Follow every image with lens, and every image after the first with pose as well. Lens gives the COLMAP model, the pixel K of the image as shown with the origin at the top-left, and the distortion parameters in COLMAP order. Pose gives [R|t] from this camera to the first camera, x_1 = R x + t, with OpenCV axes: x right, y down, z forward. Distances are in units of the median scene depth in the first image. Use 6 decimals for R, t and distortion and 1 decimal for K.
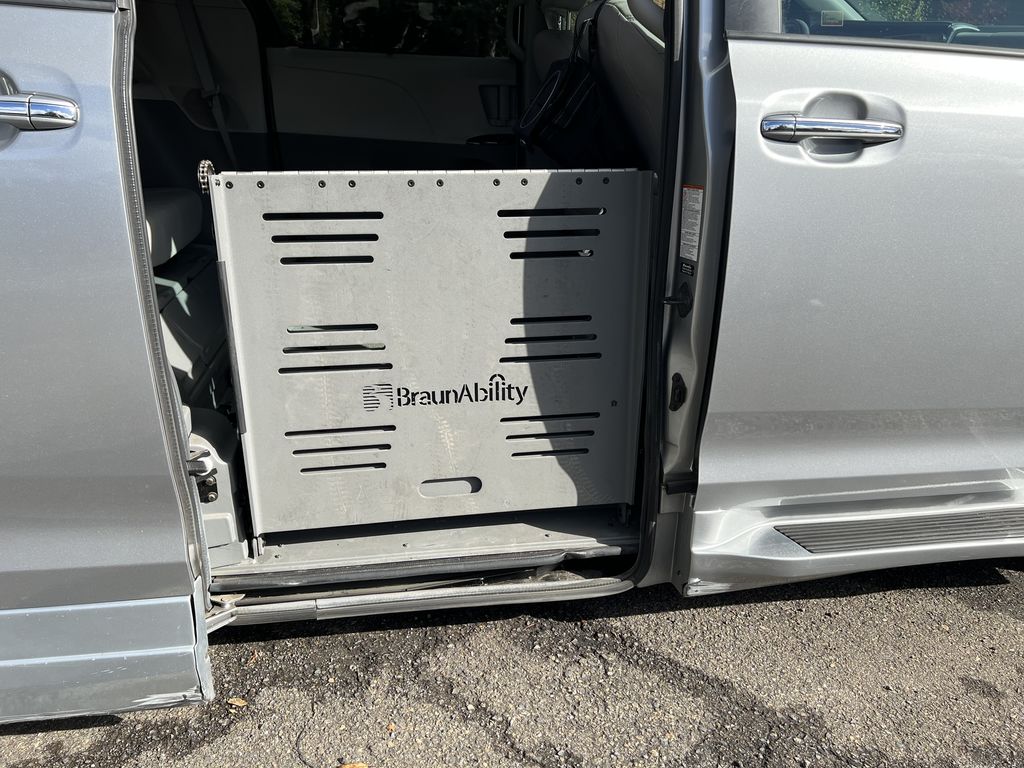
lens RADIAL K [[769.3, 0, 517.7], [0, 769.3, 396.0], [0, 0, 1]] dist [0.068249, -0.074735]
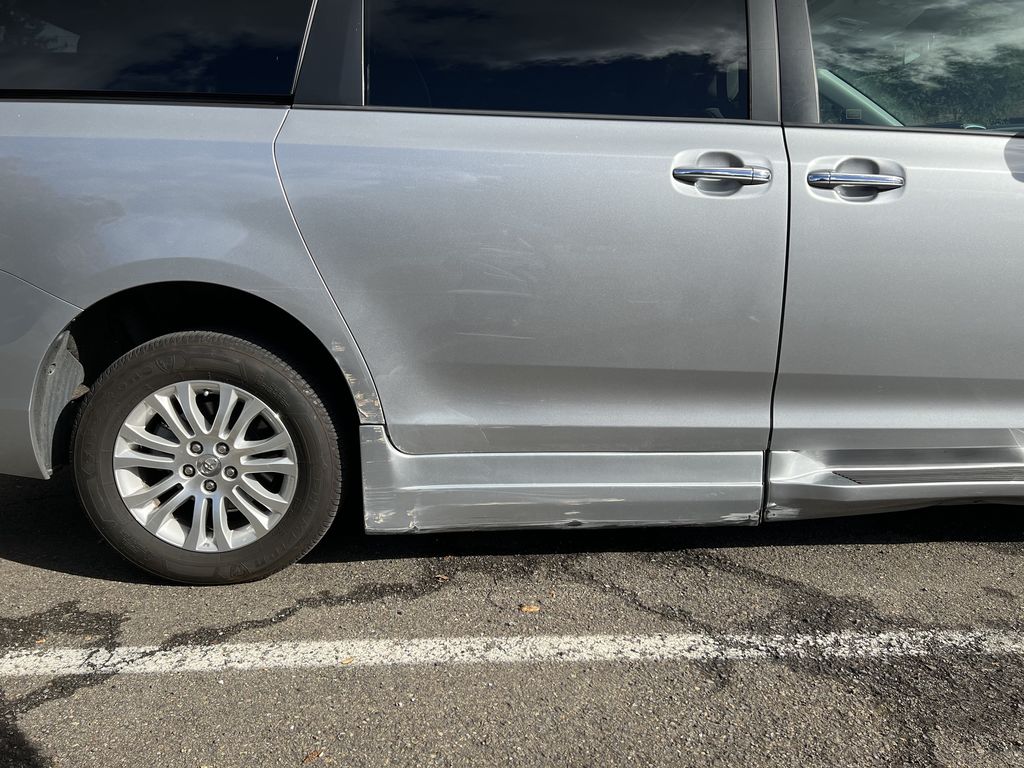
lens RADIAL K [[769.3, 0, 511.9], [0, 769.3, 397.1], [0, 0, 1]] dist [0.068249, -0.074735]
pose [[0.993526, 0.003257, -0.113557, -0.077166], [-0.017498, 0.992048, -0.124638, 0.237113], [0.112248, 0.125818, 0.985683, -0.447451]]
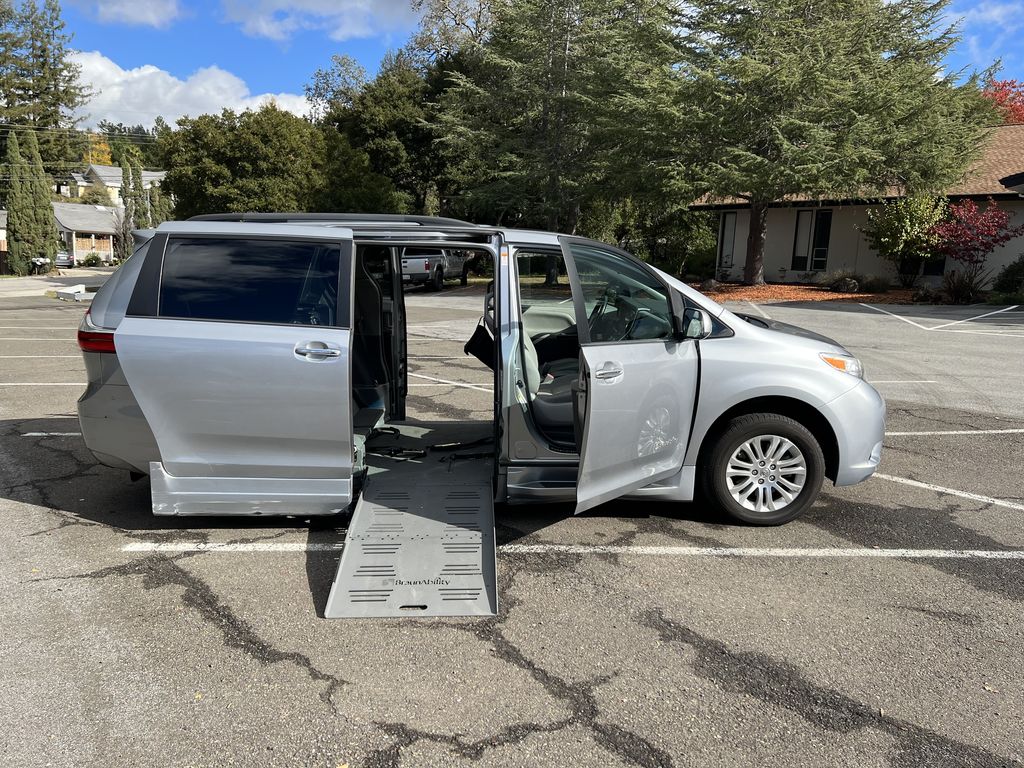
lens RADIAL K [[769.3, 0, 512.3], [0, 769.3, 384.2], [0, 0, 1]] dist [0.068249, -0.074735]
pose [[0.992349, 0.029629, -0.119859, 0.615568], [-0.052969, 0.979067, -0.196525, 0.413116], [0.111527, 0.201370, 0.973145, -2.052623]]
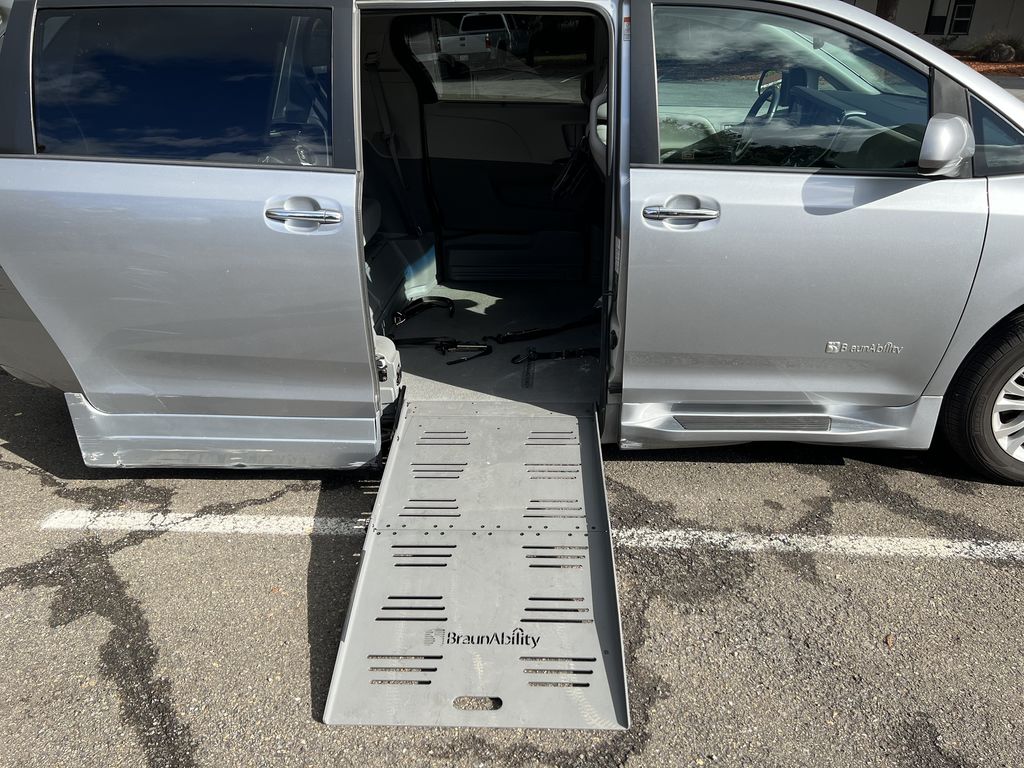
lens RADIAL K [[769.3, 0, 508.0], [0, 769.3, 391.7], [0, 0, 1]] dist [0.068249, -0.074735]
pose [[0.978074, 0.070378, -0.196004, 0.330760], [-0.055880, 0.995343, 0.078545, -0.010291], [0.200619, -0.065870, 0.977452, -0.924268]]
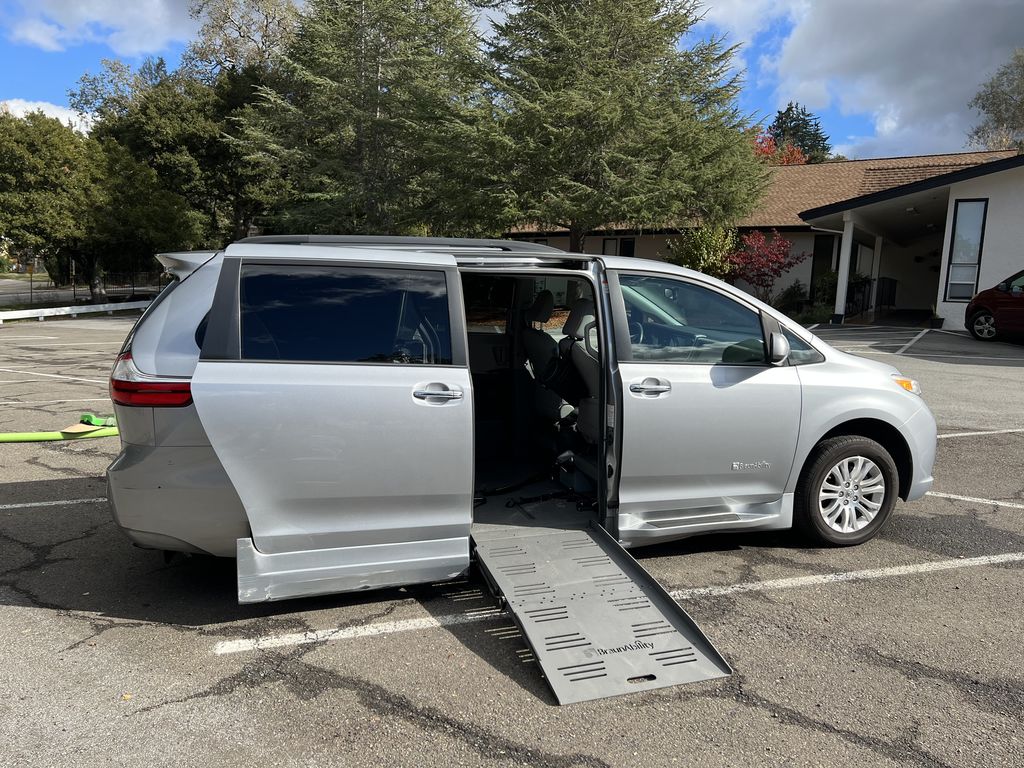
lens RADIAL K [[769.3, 0, 507.0], [0, 769.3, 391.1], [0, 0, 1]] dist [0.068249, -0.074735]
pose [[0.988378, -0.014674, 0.151309, -0.607773], [0.047953, 0.974609, -0.218720, 0.315063], [-0.144258, 0.223434, 0.963985, -1.803384]]
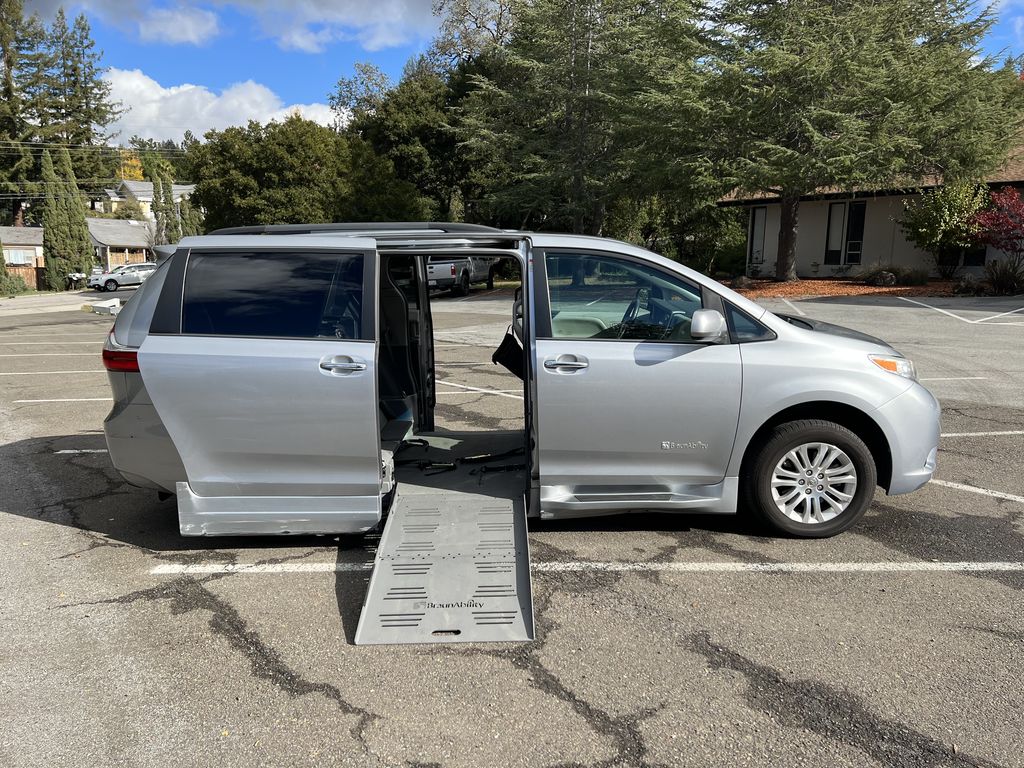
lens RADIAL K [[769.3, 0, 508.0], [0, 769.3, 388.7], [0, 0, 1]] dist [0.068249, -0.074735]
pose [[0.986811, 0.008928, -0.161629, 0.590312], [-0.040259, 0.980642, -0.191625, 0.359593], [0.156789, 0.195605, 0.968068, -1.952831]]
